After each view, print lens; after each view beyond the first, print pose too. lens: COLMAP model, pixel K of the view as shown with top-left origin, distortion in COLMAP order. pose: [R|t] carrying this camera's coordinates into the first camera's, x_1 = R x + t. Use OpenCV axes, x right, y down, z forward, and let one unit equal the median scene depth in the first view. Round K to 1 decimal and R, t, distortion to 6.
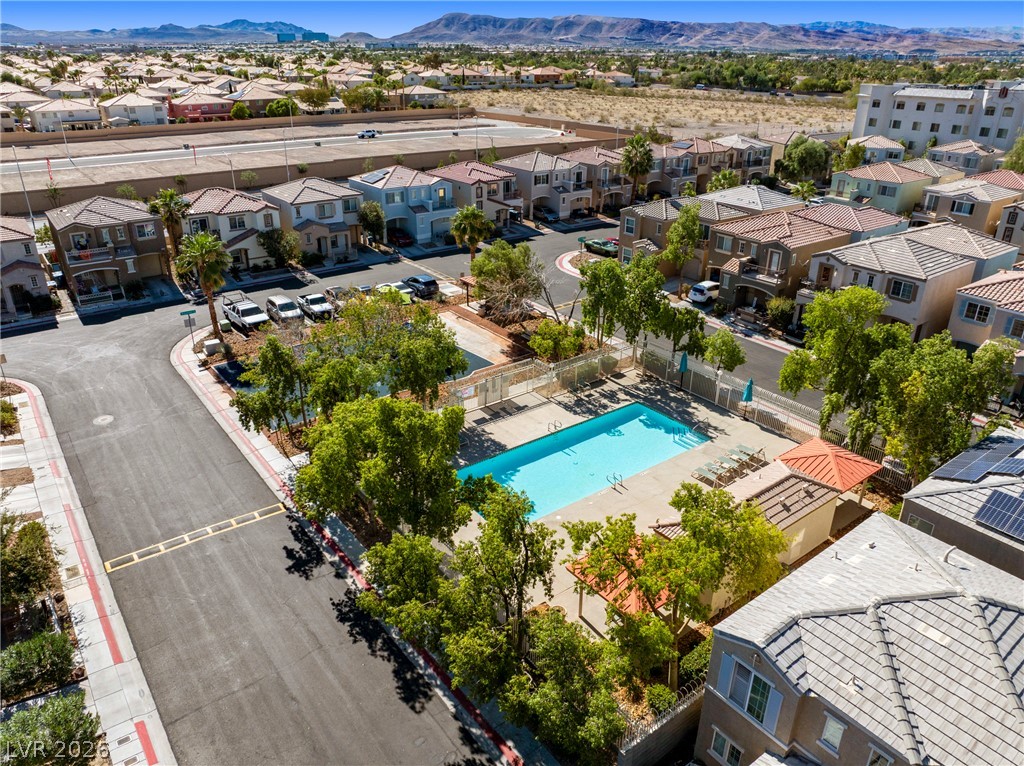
lens RADIAL K [[721.7, 0, 516.2], [0, 721.7, 381.1], [0, 0, 1]] dist [-0.052025, 0.024957]
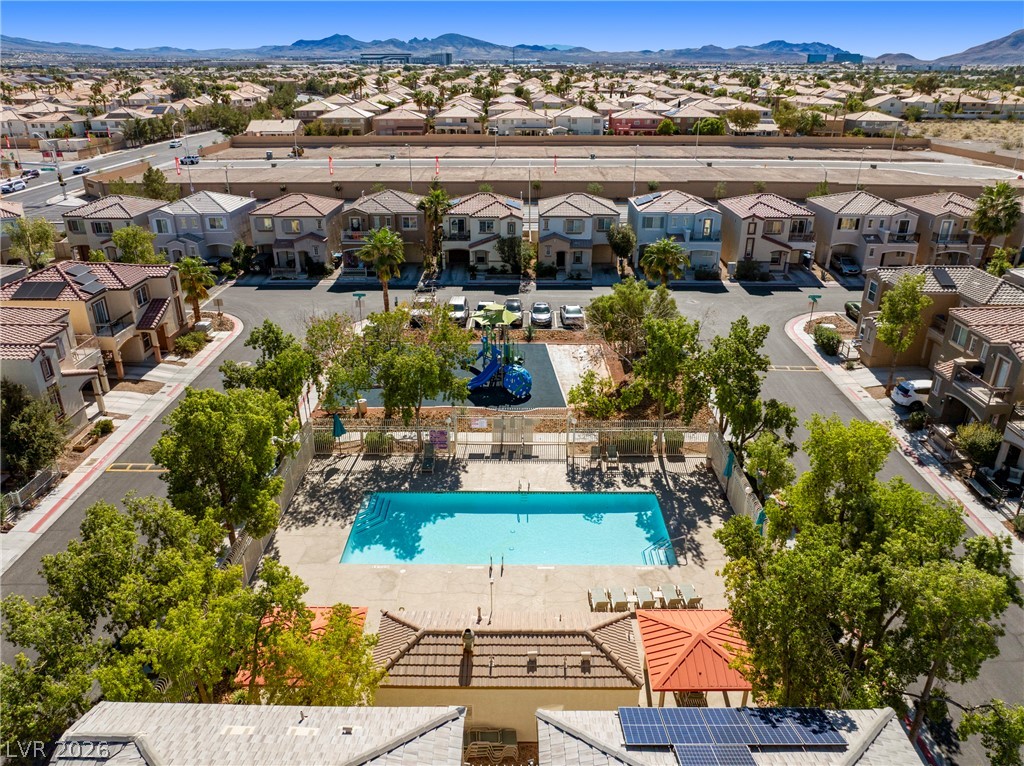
lens RADIAL K [[719.3, 0, 515.7], [0, 719.3, 382.9], [0, 0, 1]] dist [-0.039858, 0.005202]
pose [[0.791649, 0.240245, -0.561759, 0.301517], [-0.252084, 0.965974, 0.057869, -0.063718], [0.556547, 0.095799, 0.825274, 0.141777]]
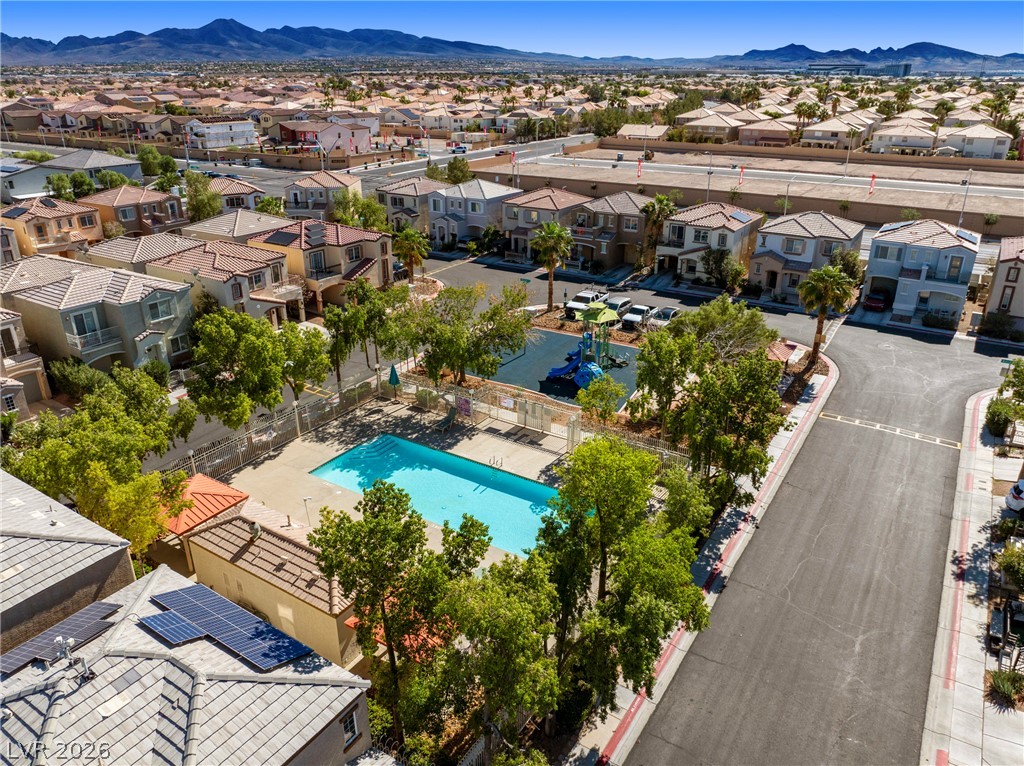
lens RADIAL K [[721.7, 0, 516.2], [0, 721.7, 381.1], [0, 0, 1]] dist [-0.052025, 0.024957]
pose [[0.344112, 0.358982, -0.867594, 0.495903], [-0.390975, 0.894889, 0.215204, -0.144612], [0.853655, 0.265153, 0.448294, 0.331136]]
